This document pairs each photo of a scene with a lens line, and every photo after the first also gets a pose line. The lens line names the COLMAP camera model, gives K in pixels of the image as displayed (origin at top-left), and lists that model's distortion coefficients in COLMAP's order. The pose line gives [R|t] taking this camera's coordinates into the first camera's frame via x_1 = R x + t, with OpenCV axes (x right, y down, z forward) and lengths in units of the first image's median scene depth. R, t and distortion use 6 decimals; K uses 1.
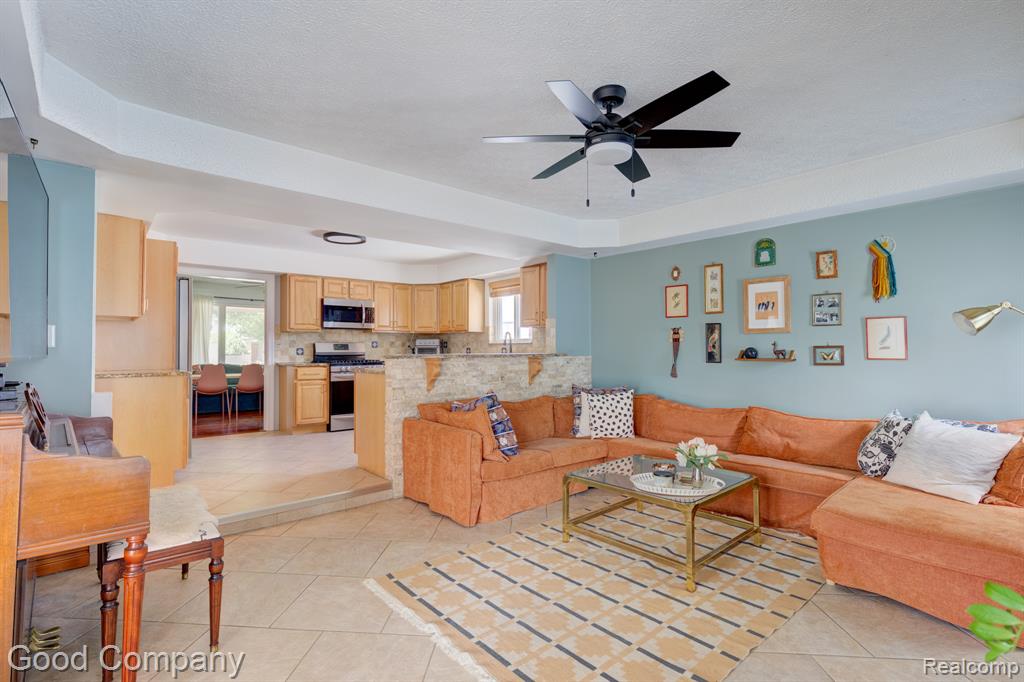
lens RADIAL K [[473.3, 0, 507.0], [0, 473.3, 340.7], [0, 0, 1]] dist [-0.022878, -0.000380]
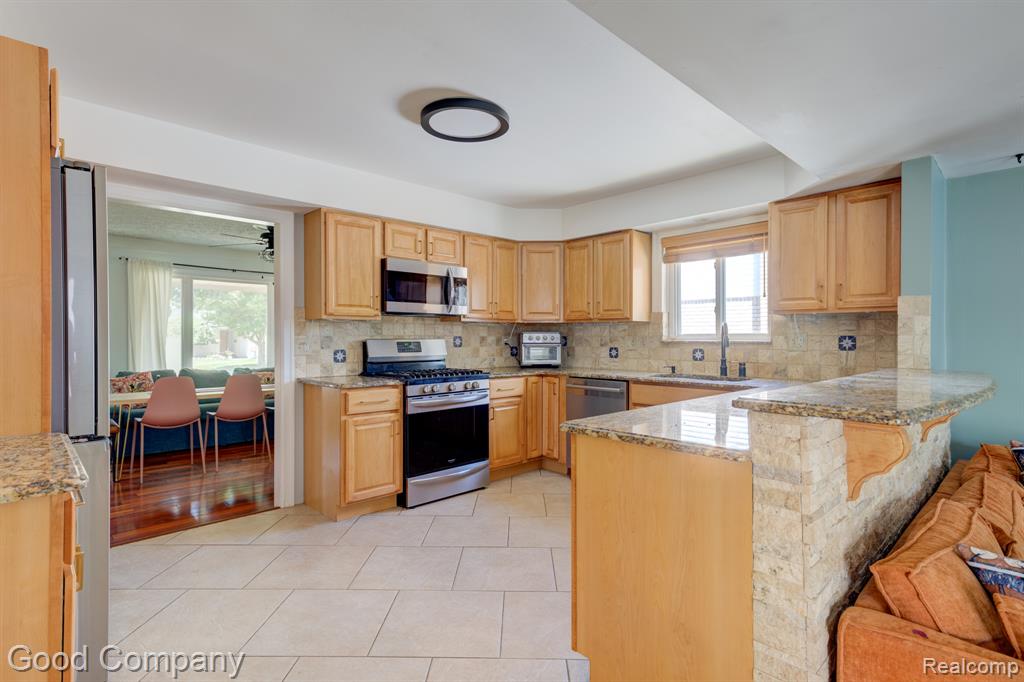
lens RADIAL K [[489.8, 0, 518.4], [0, 489.8, 339.0], [0, 0, 1]] dist [0.001895, 0.001349]
pose [[0.998571, 0.002400, 0.053380, -0.259724], [-0.003585, 0.999749, 0.022123, -0.010092], [-0.053314, -0.022282, 0.998329, 0.416486]]
